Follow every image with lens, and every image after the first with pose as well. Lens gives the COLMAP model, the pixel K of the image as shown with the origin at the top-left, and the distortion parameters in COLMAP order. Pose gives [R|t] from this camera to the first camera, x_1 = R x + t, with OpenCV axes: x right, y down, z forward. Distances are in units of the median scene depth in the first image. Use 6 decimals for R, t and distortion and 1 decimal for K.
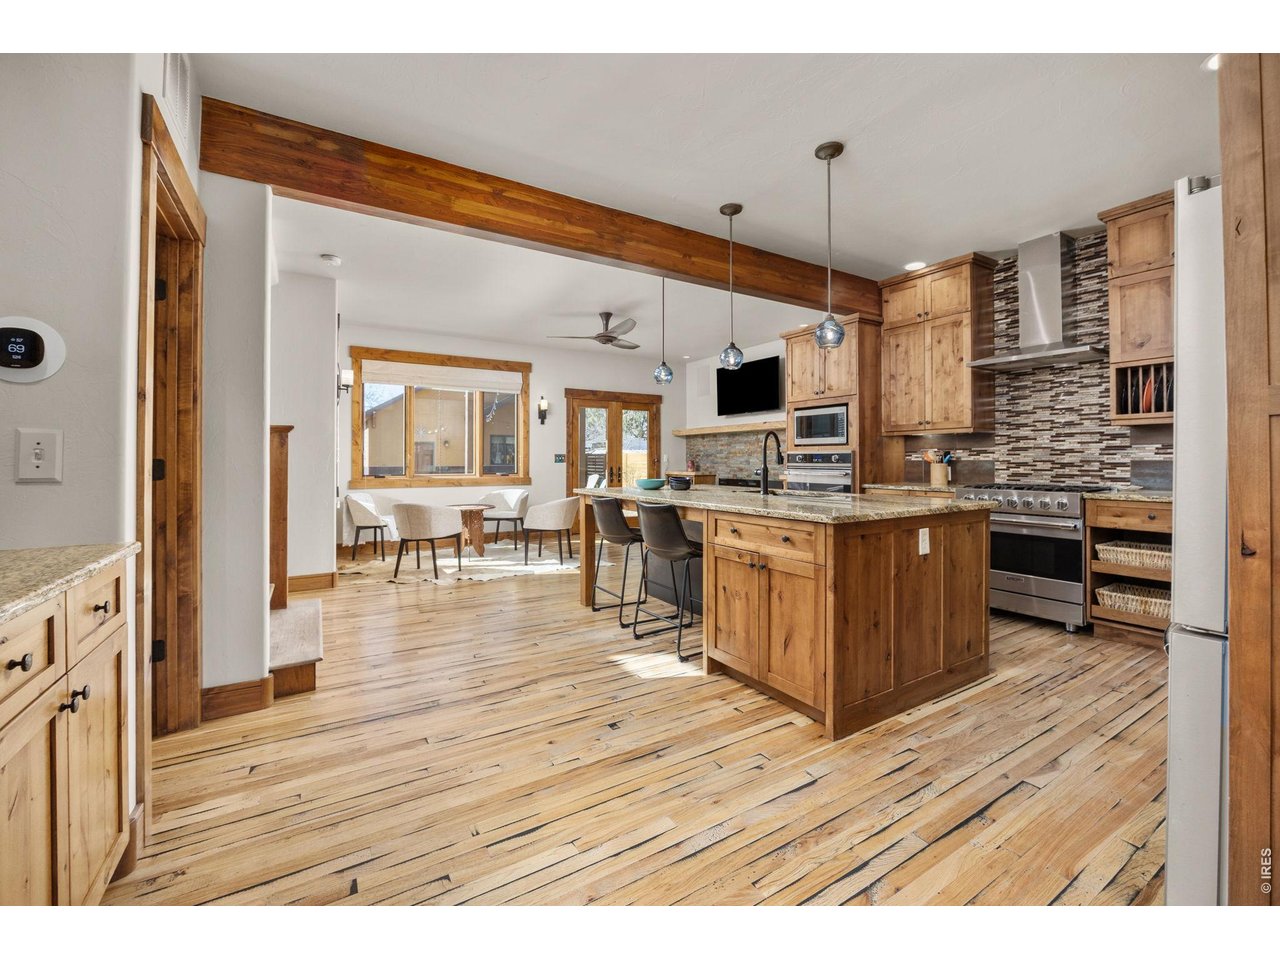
lens RADIAL K [[512.5, 0, 609.2], [0, 512.5, 474.6], [0, 0, 1]] dist [0.000467, 0.000095]
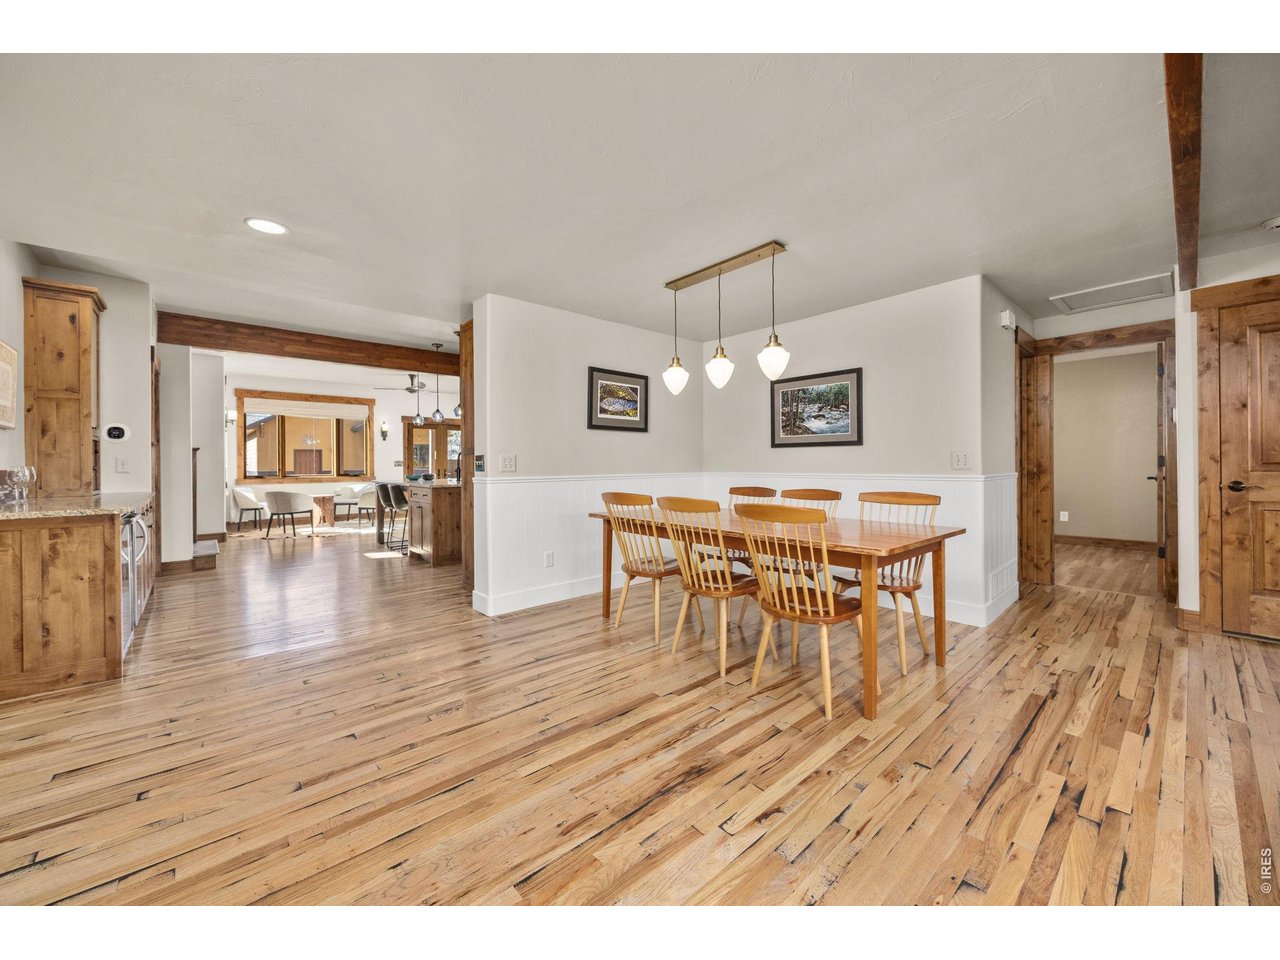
lens RADIAL K [[490.7, 0, 623.3], [0, 490.7, 475.4], [0, 0, 1]] dist [0.000016, -0.000022]
pose [[0.981794, -0.010656, 0.189649, 0.346087], [0.011328, 0.999933, -0.002463, 0.016931], [-0.189610, 0.004567, 0.981849, -0.644354]]
